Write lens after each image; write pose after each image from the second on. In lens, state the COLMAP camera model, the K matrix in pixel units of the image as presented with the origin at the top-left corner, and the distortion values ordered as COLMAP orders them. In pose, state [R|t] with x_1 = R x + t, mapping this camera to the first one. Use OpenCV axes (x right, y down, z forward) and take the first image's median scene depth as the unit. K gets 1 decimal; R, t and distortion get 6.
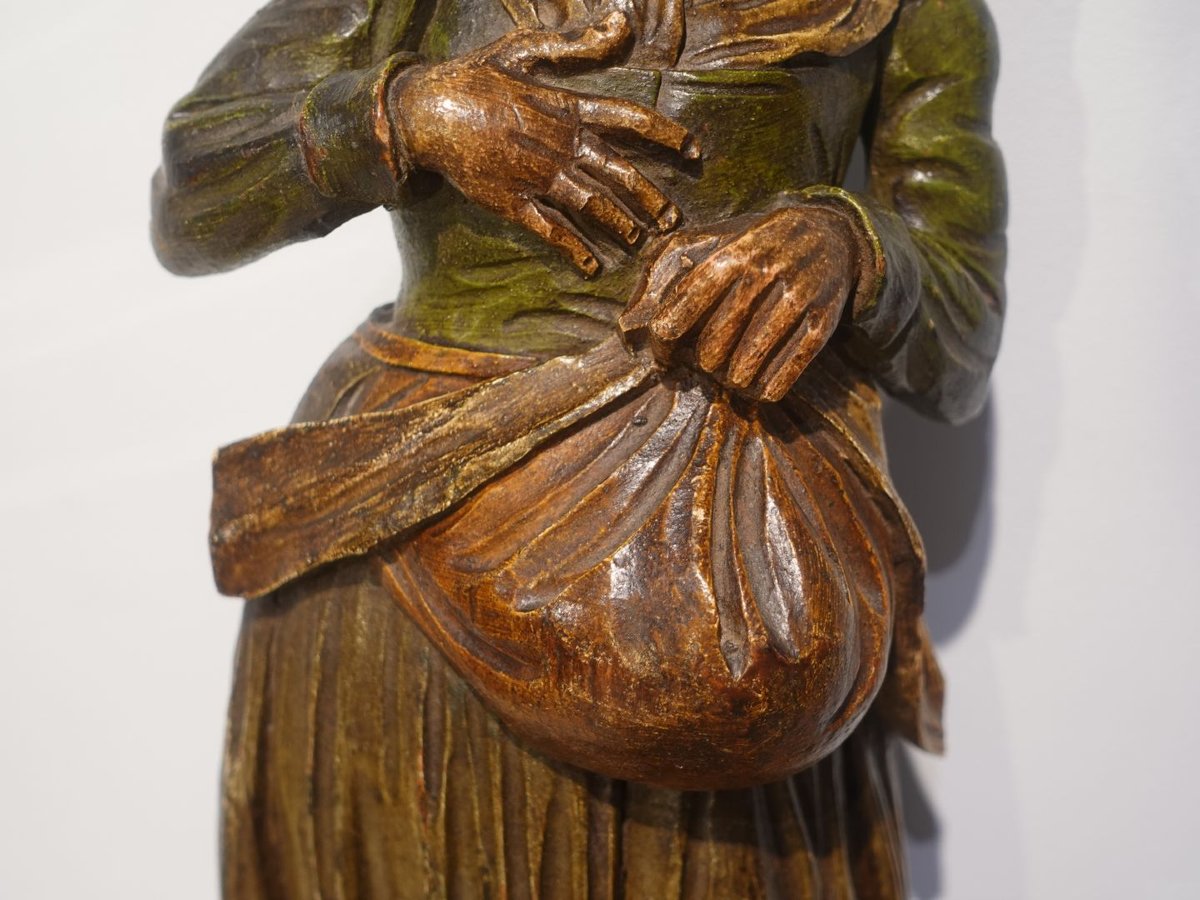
lens RADIAL K [[1969.3, 0, 600.0], [0, 1969.3, 450.0], [0, 0, 1]] dist [-0.019520, -0.039822]
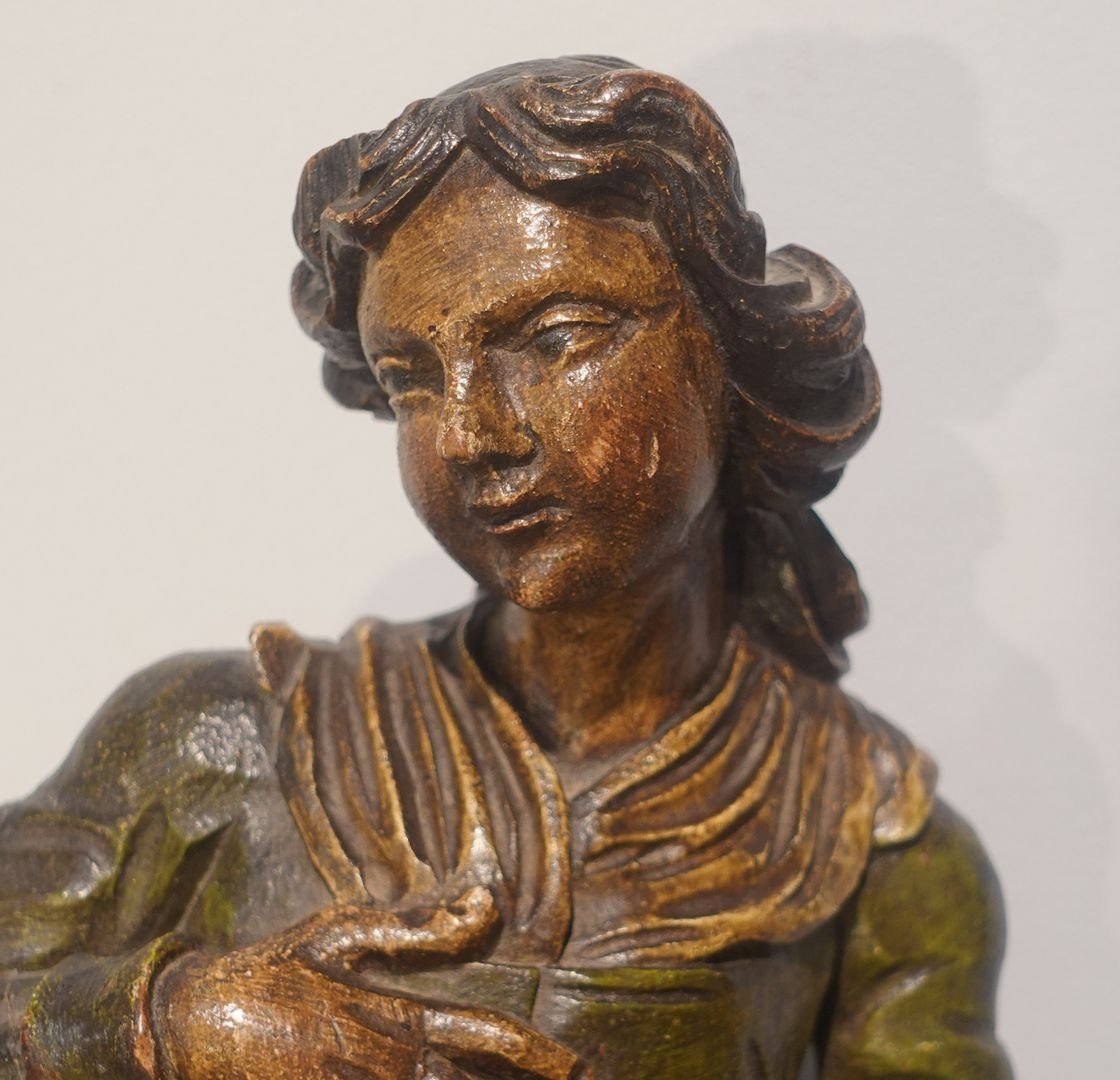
lens RADIAL K [[3403.9, 0, 560.0], [0, 3403.9, 540.0], [0, 0, 1]] dist [-0.231305, 1.703245]
pose [[0.996399, 0.028785, 0.079749, -0.062578], [-0.010001, 0.973939, -0.226590, -0.066405], [-0.084193, 0.224976, 0.970720, -0.214032]]
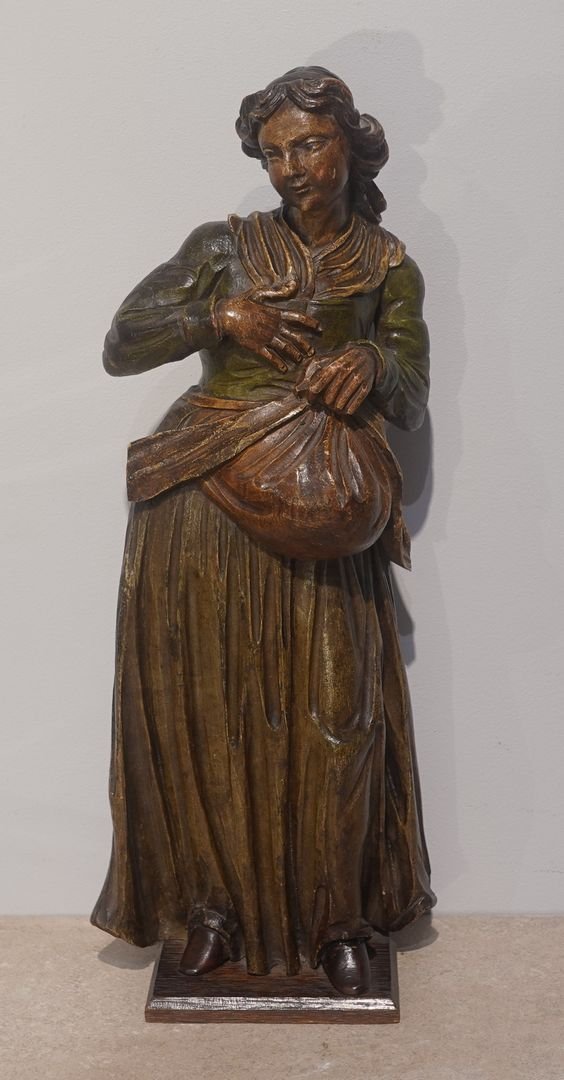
lens RADIAL K [[2645.6, 0, 282.0], [0, 2645.6, 540.0], [0, 0, 1]] dist [0.144284, 0.120045]
pose [[0.990455, -0.021270, 0.136186, -0.531970], [0.027357, 0.998701, -0.042977, 0.316111], [-0.135095, 0.046292, 0.989751, -2.760539]]
